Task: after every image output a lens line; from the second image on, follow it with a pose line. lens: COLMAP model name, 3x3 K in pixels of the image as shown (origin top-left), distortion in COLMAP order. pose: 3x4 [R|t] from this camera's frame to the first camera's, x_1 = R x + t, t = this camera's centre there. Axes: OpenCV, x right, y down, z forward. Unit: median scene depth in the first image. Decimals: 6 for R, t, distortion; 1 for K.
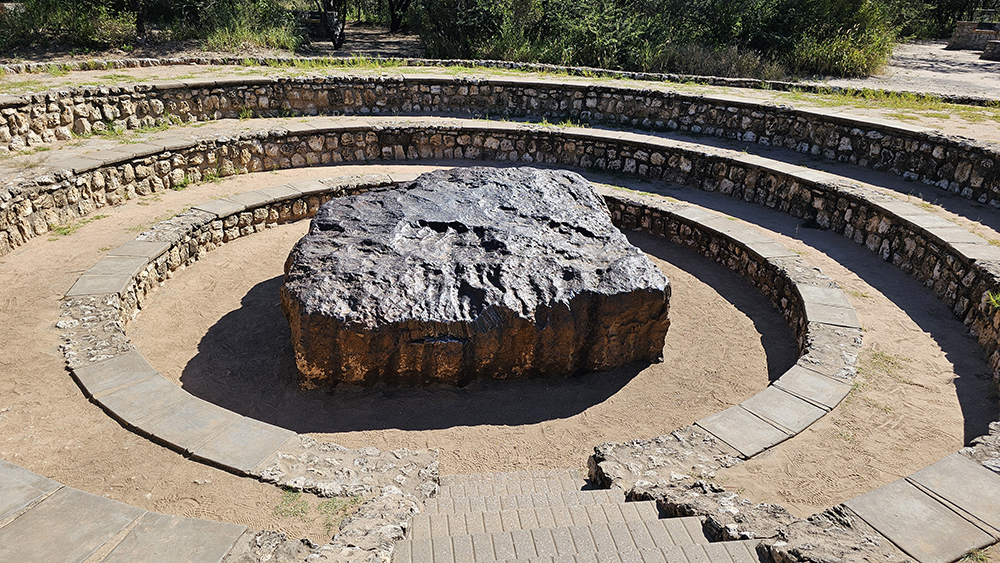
lens RADIAL K [[664.3, 0, 494.3], [0, 664.3, 284.6], [0, 0, 1]] dist [0.076996, -0.076369]
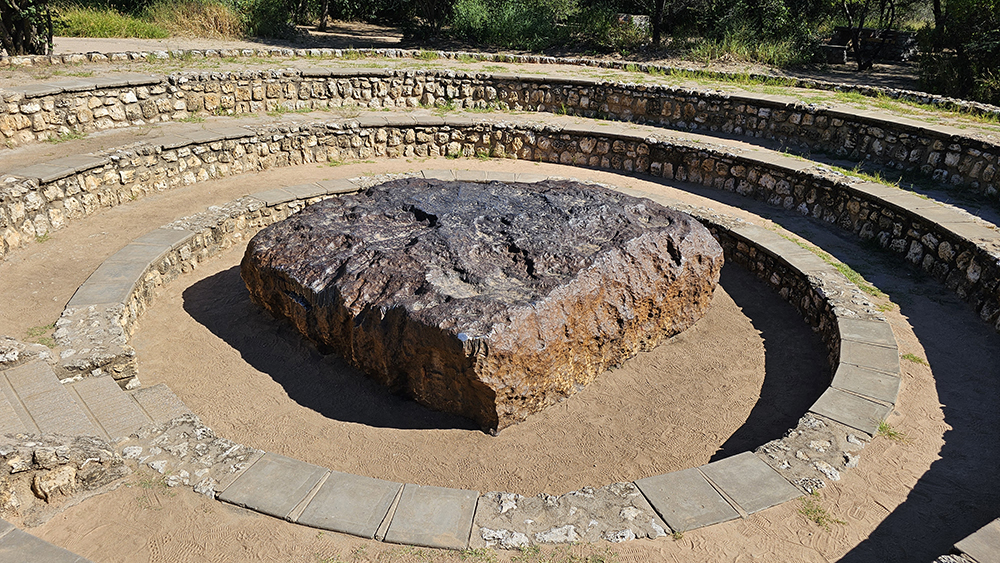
lens RADIAL K [[664.3, 0, 508.0], [0, 664.3, 285.8], [0, 0, 1]] dist [0.076996, -0.076369]
pose [[0.618469, 0.316794, -0.719123, 0.516043], [-0.334434, 0.934235, 0.123932, -0.106047], [0.711091, 0.163851, 0.683742, 0.277147]]
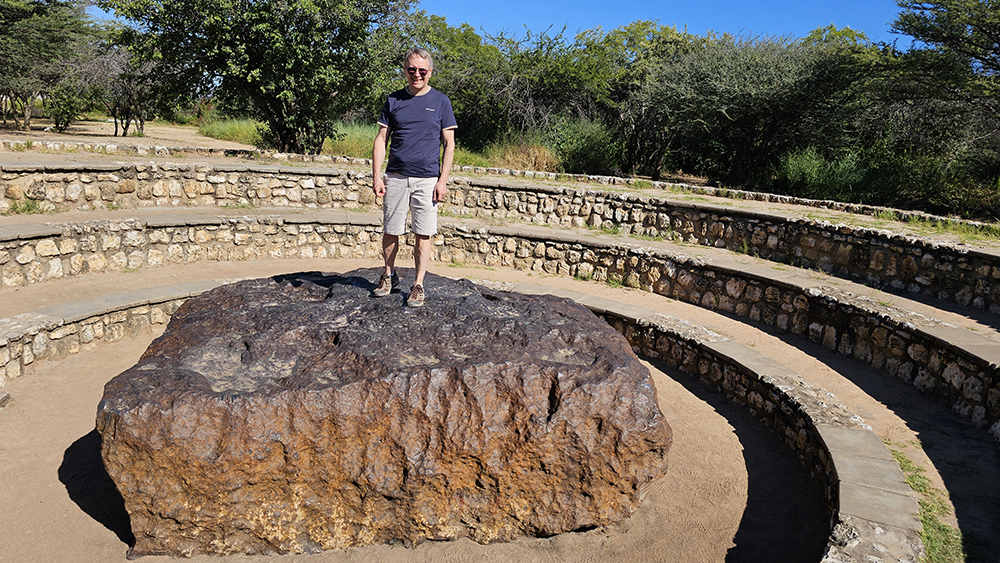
lens RADIAL K [[664.3, 0, 514.6], [0, 664.3, 273.5], [0, 0, 1]] dist [0.076996, -0.076369]
pose [[0.073945, 0.179113, -0.981046, 0.540834], [-0.465430, 0.876228, 0.124895, -0.226400], [0.881990, 0.447373, 0.148157, 0.720116]]
